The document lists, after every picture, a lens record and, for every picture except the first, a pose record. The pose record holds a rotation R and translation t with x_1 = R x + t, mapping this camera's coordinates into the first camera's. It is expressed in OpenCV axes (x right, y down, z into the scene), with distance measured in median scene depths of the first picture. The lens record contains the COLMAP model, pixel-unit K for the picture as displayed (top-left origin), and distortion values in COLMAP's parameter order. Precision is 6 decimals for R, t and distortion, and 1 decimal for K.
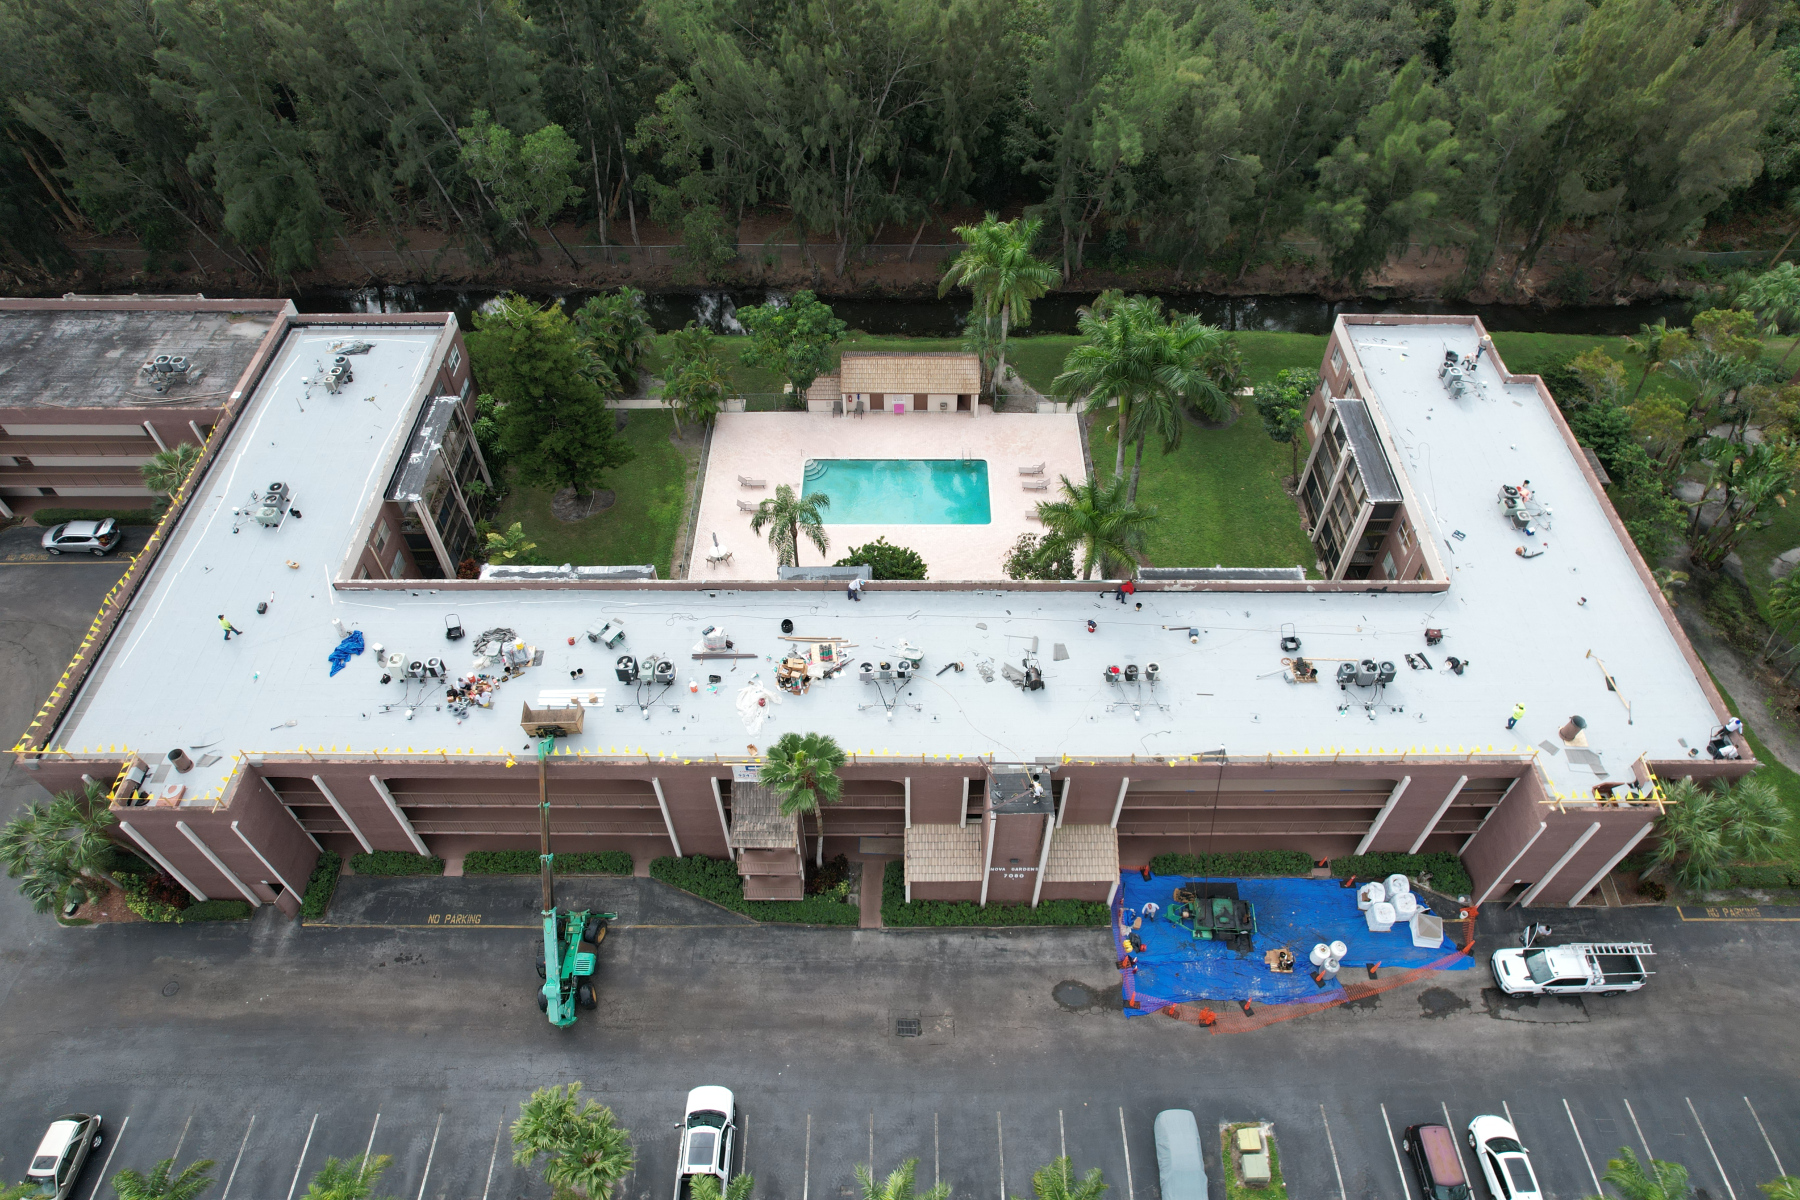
lens RADIAL K [[1146.8, 0, 908.6], [0, 1146.8, 604.5], [0, 0, 1]] dist [-0.061483, 0.056862]
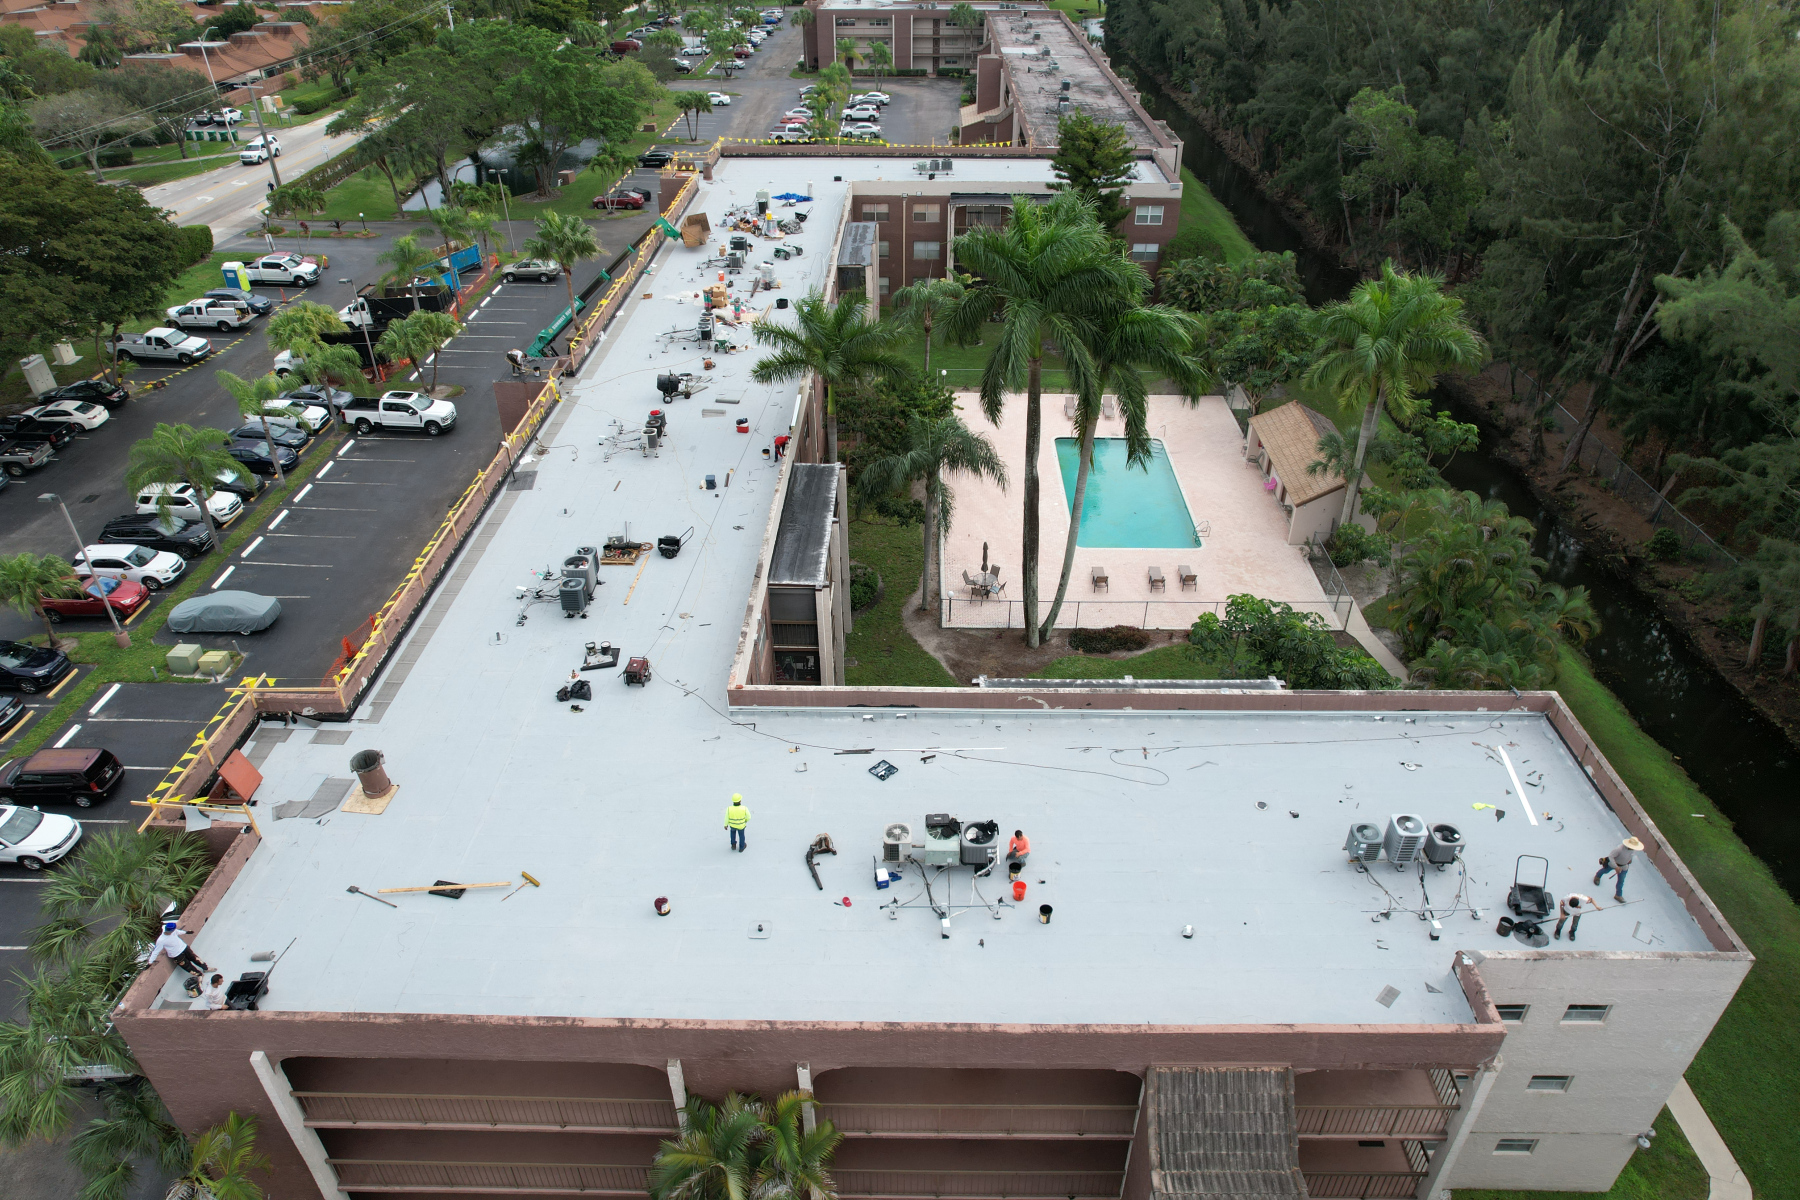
lens RADIAL K [[1146.8, 0, 911.9], [0, 1146.8, 599.5], [0, 0, 1]] dist [-0.061483, 0.056862]
pose [[-0.012149, 0.551331, -0.834198, 0.913228], [-0.764739, 0.532368, 0.362986, -0.307337], [0.644226, 0.642353, 0.415157, 0.811264]]
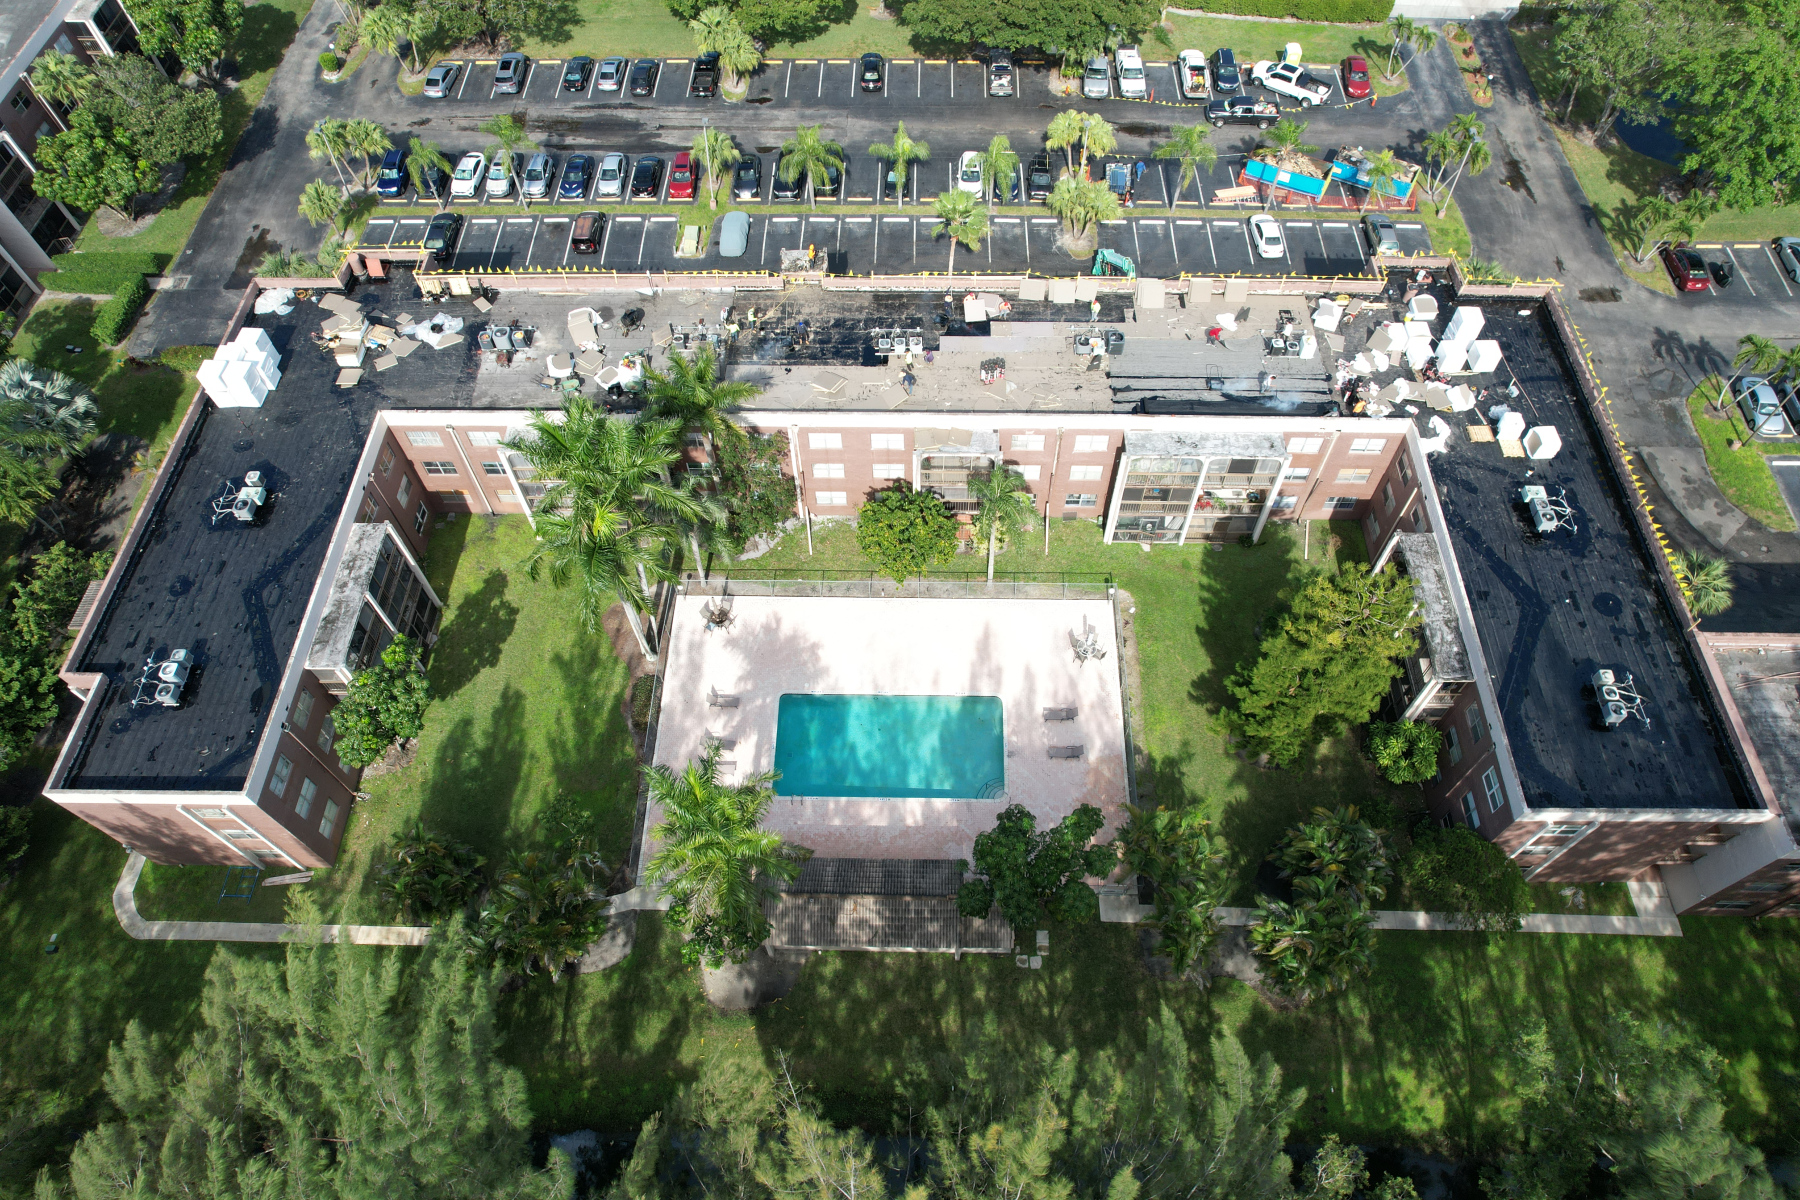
lens RADIAL K [[1146.8, 0, 918.0], [0, 1146.8, 597.8], [0, 0, 1]] dist [-0.061483, 0.056862]
pose [[-0.999931, -0.009881, 0.006330, -0.046360], [0.008925, -0.290138, 0.956943, -1.111772], [-0.007619, 0.956934, 0.290206, 0.860669]]
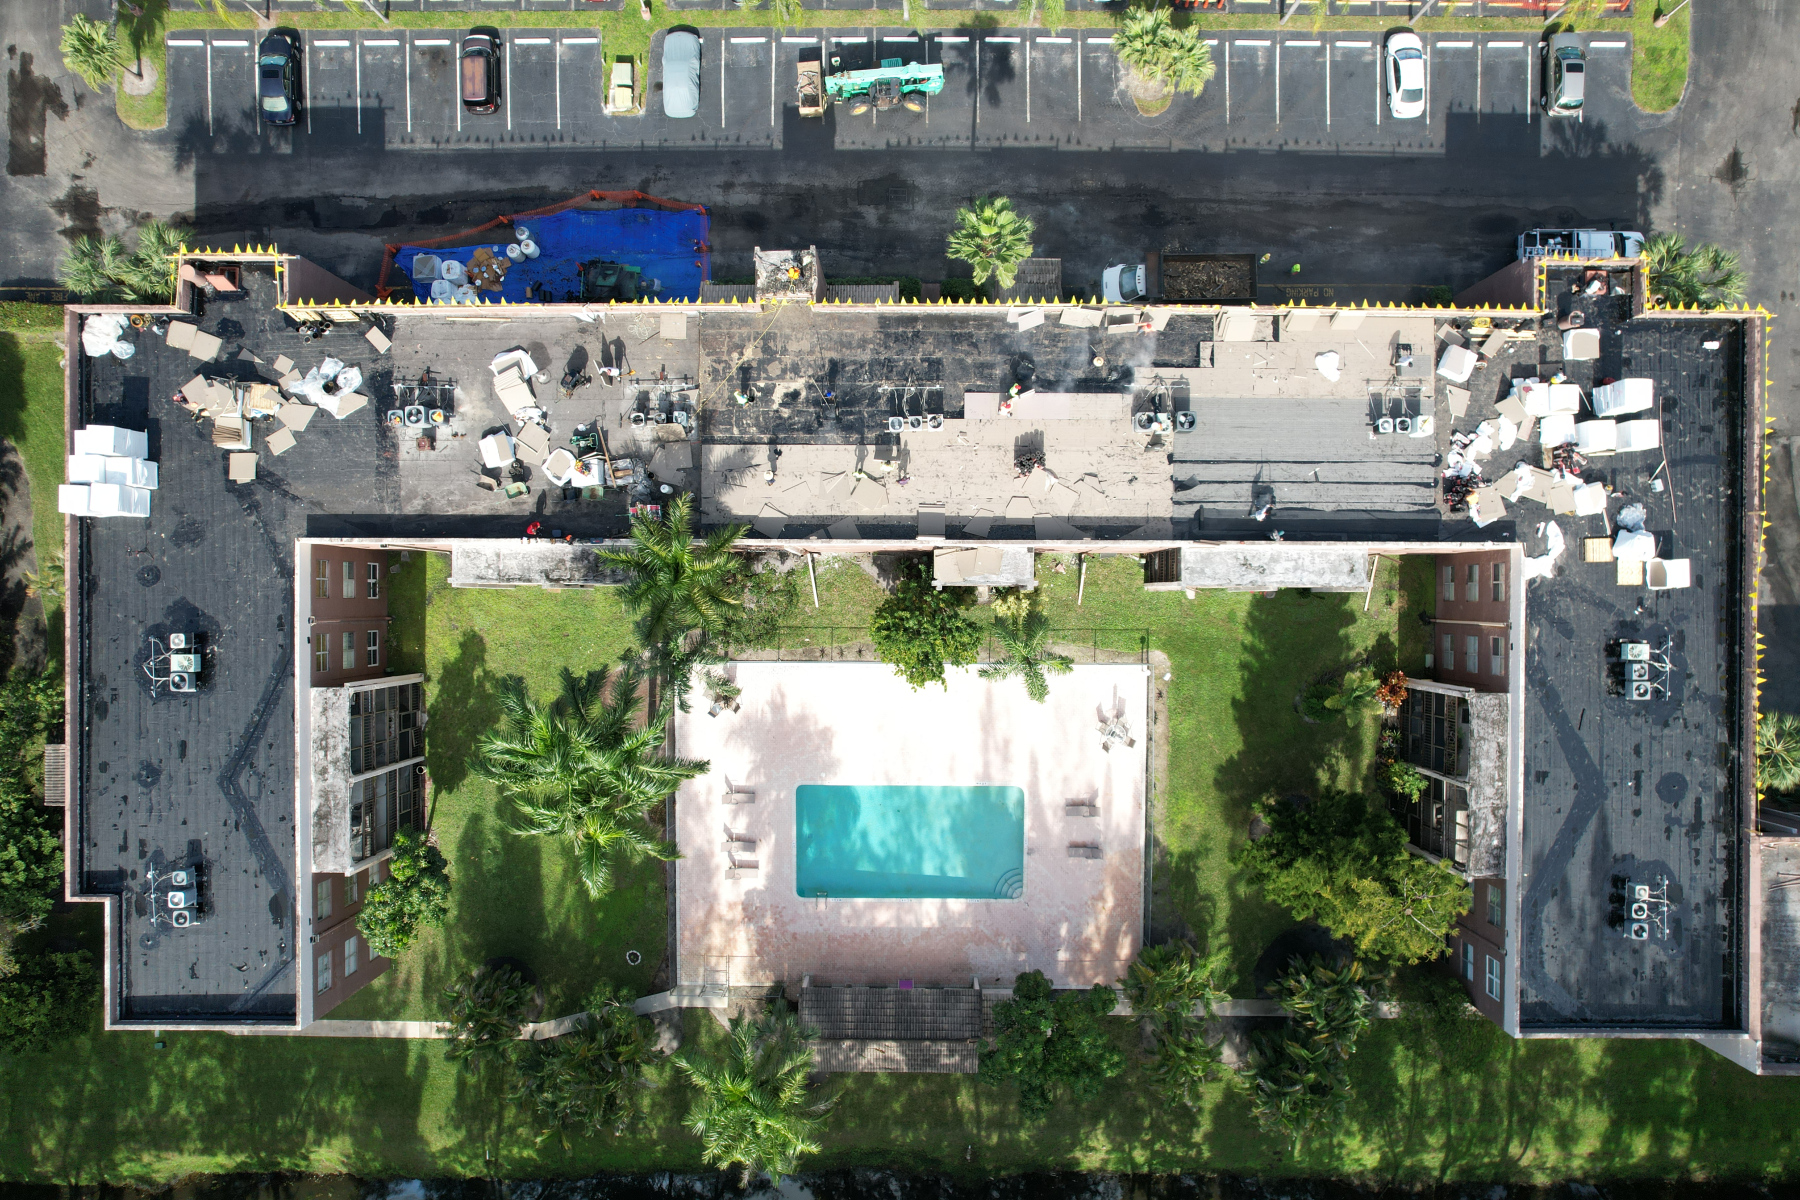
lens RADIAL K [[1146.8, 0, 914.6], [0, 1146.8, 609.2], [0, 0, 1]] dist [-0.061483, 0.056862]
pose [[-0.999991, -0.004222, -0.000341, -0.018404], [0.003029, -0.769012, 0.639227, -0.646119], [-0.002961, 0.639221, 0.769018, 0.341064]]
